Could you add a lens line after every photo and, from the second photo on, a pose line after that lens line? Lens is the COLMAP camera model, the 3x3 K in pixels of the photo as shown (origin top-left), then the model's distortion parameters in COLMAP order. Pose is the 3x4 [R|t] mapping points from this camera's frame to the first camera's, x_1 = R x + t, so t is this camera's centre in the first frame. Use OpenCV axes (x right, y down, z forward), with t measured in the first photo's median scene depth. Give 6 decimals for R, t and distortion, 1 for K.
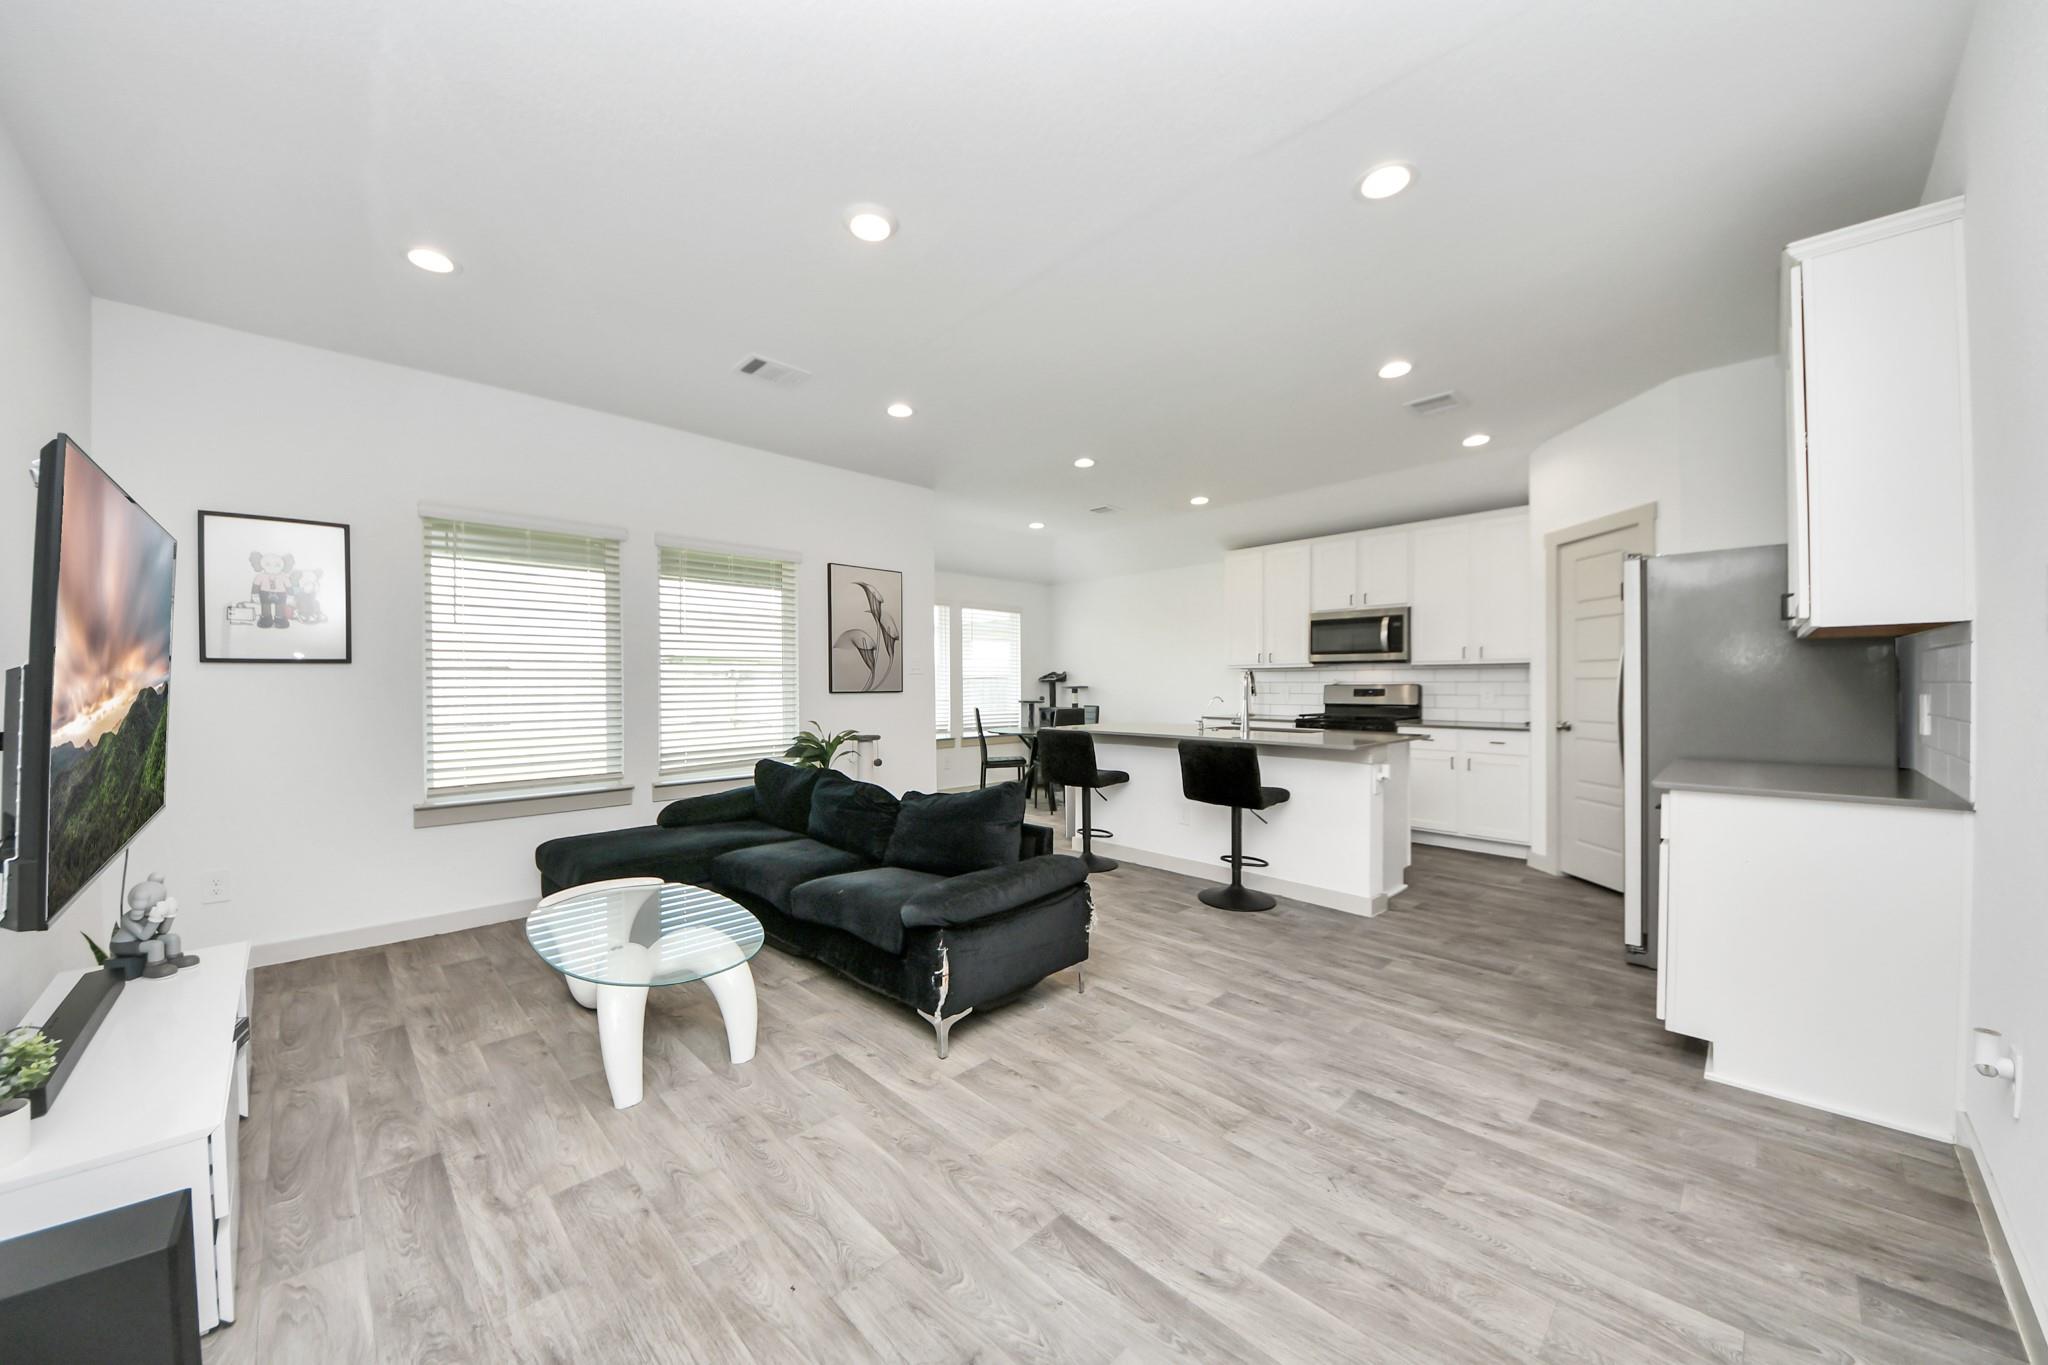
lens RADIAL K [[714.5, 0, 1017.5], [0, 714.5, 692.7], [0, 0, 1]] dist [0.022197, -0.018844]
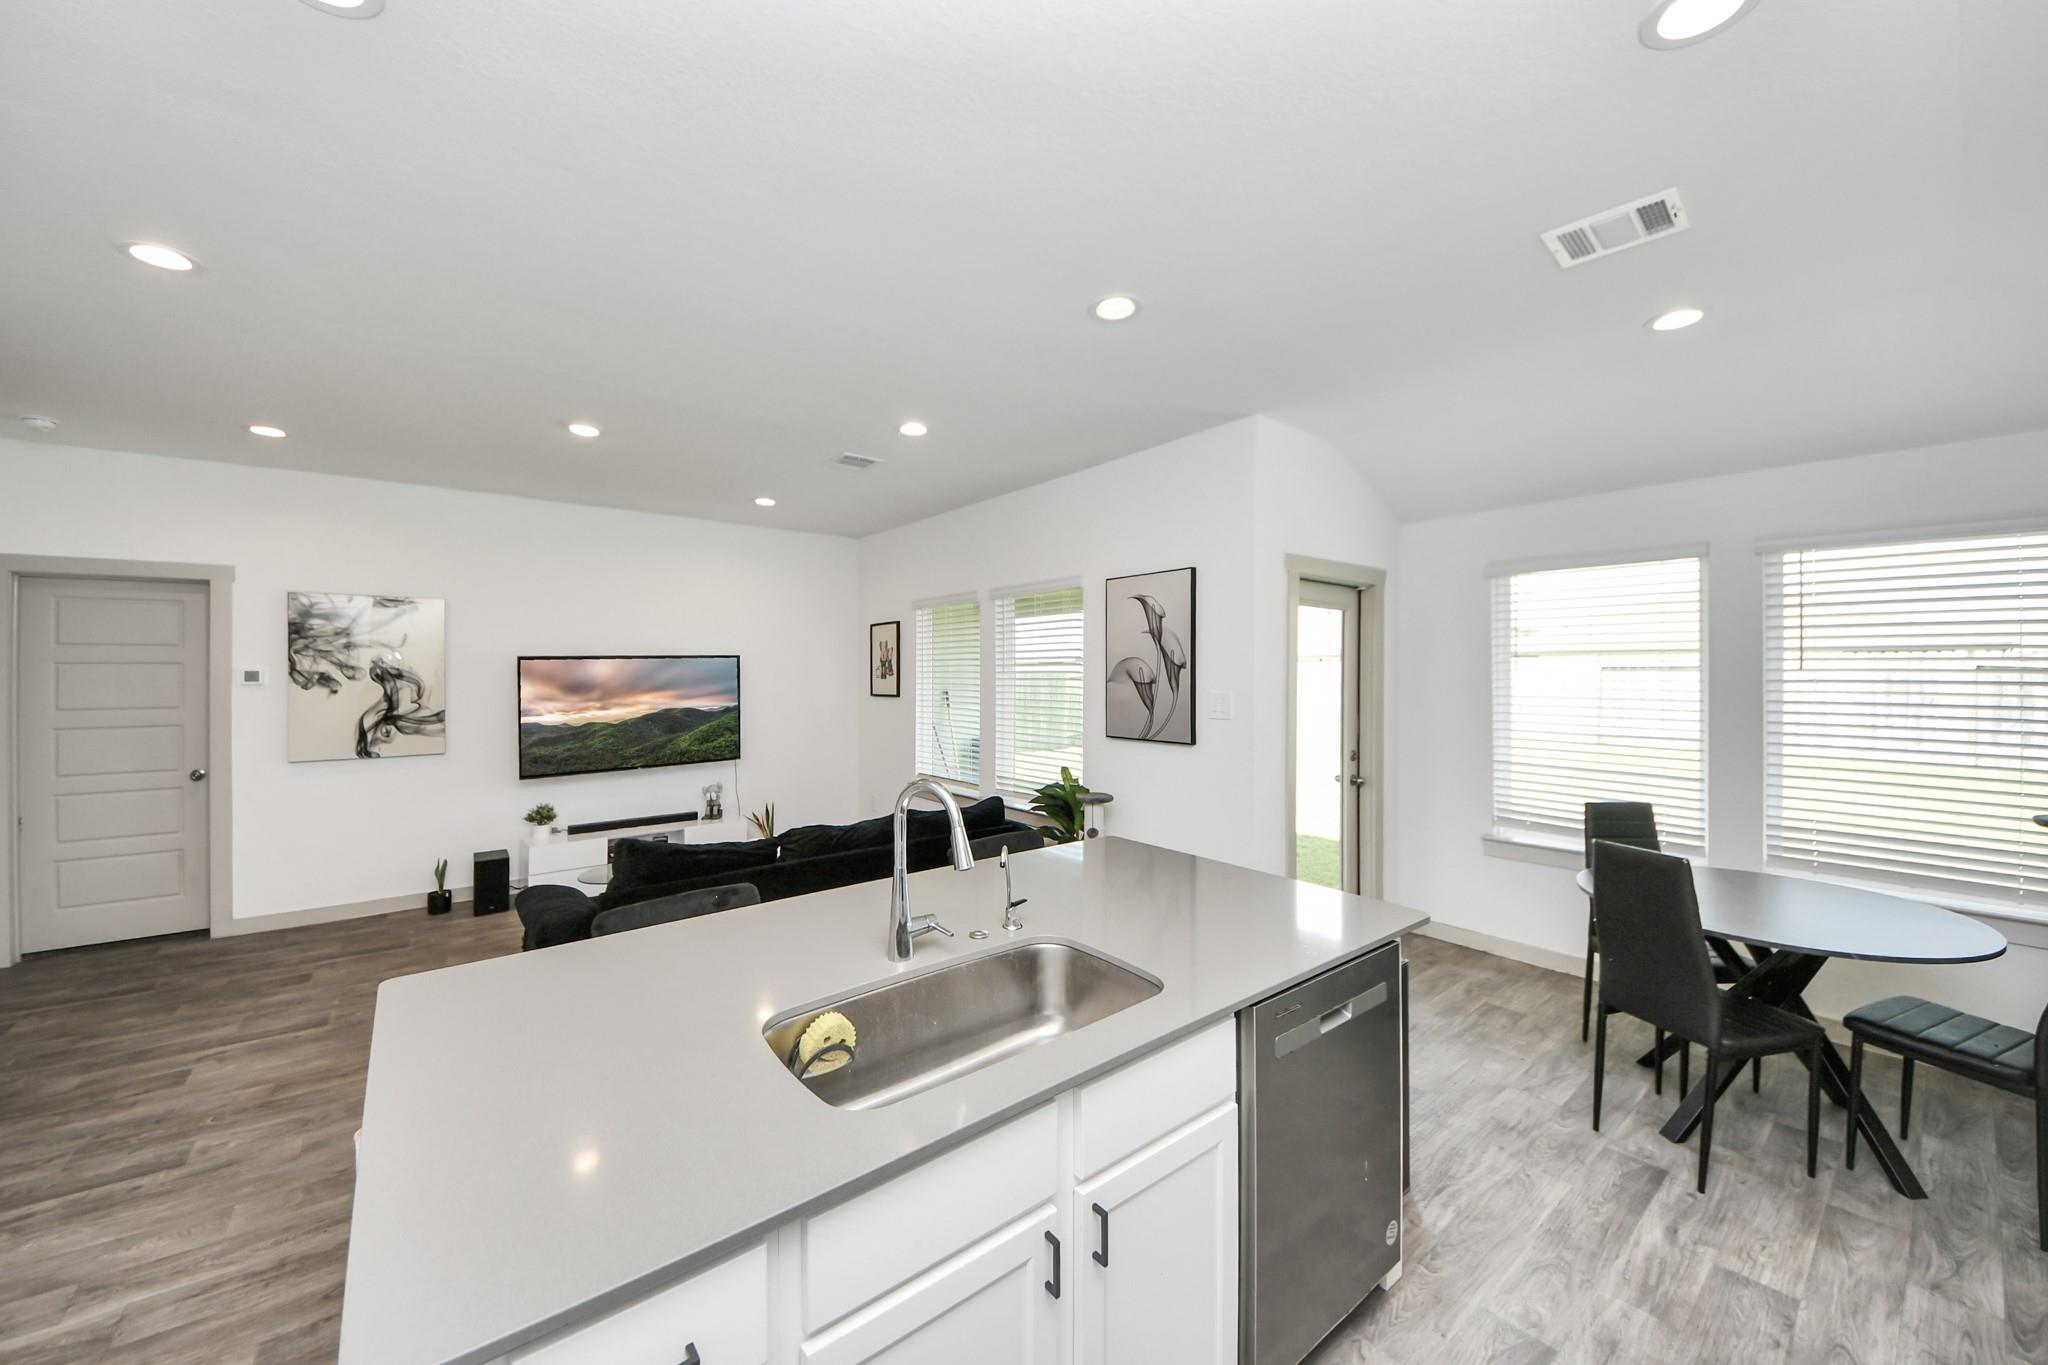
lens RADIAL K [[717.0, 0, 997.2], [0, 717.0, 673.7], [0, 0, 1]] dist [-0.030244, -0.000042]
pose [[-0.067400, 0.002469, -0.997723, 0.705840], [-0.011633, 0.999927, 0.003260, -0.091076], [0.997658, 0.011826, -0.067367, 1.152779]]
